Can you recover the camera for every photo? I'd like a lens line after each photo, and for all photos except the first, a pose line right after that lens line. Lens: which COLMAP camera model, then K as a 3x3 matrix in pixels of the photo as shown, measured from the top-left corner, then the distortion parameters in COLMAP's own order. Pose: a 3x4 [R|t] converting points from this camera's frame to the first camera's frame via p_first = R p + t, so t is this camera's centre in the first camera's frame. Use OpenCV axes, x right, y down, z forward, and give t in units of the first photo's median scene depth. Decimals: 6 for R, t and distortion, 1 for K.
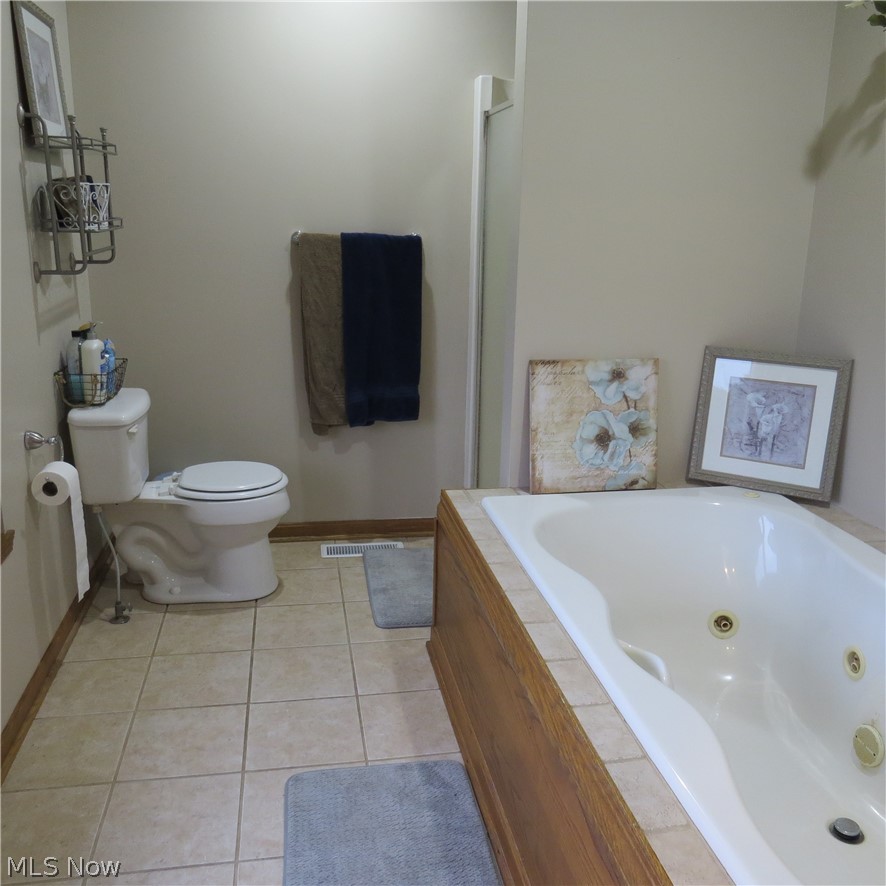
lens RADIAL K [[837.8, 0, 440.8], [0, 837.8, 447.2], [0, 0, 1]] dist [-0.031823, 0.000000]
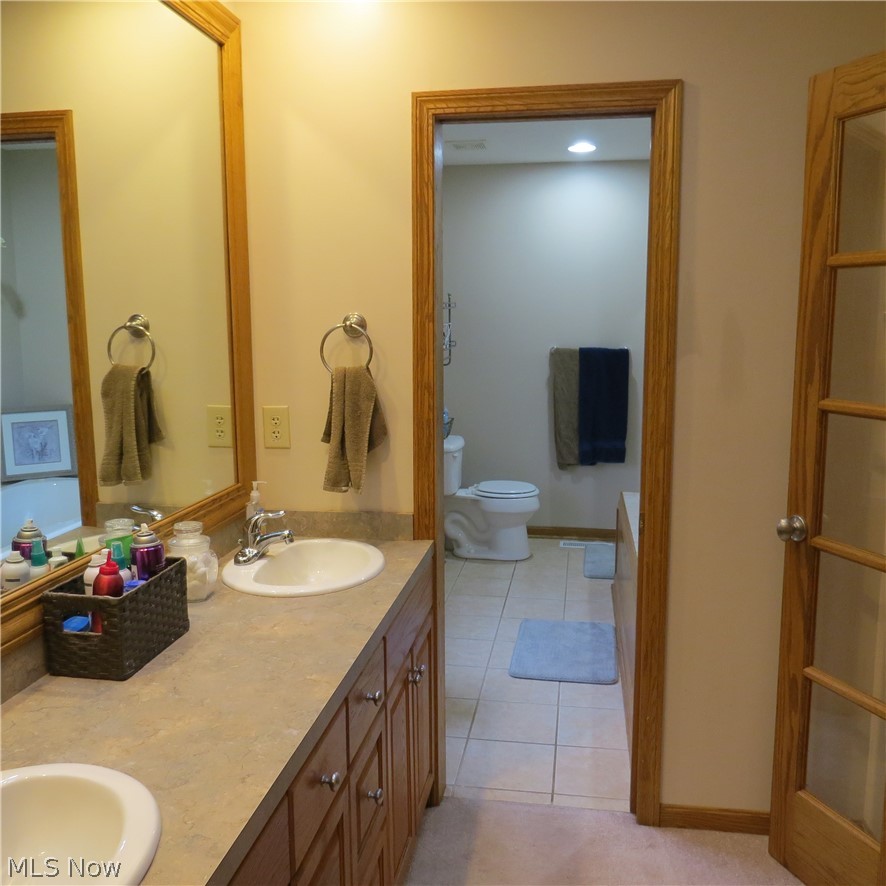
lens RADIAL K [[837.8, 0, 441.9], [0, 837.8, 441.7], [0, 0, 1]] dist [-0.031823, 0.000000]
pose [[0.942093, 0.025623, -0.334373, 0.194339], [-0.066243, 0.991650, -0.110648, 0.138637], [0.328745, 0.126391, 0.935923, -0.657782]]
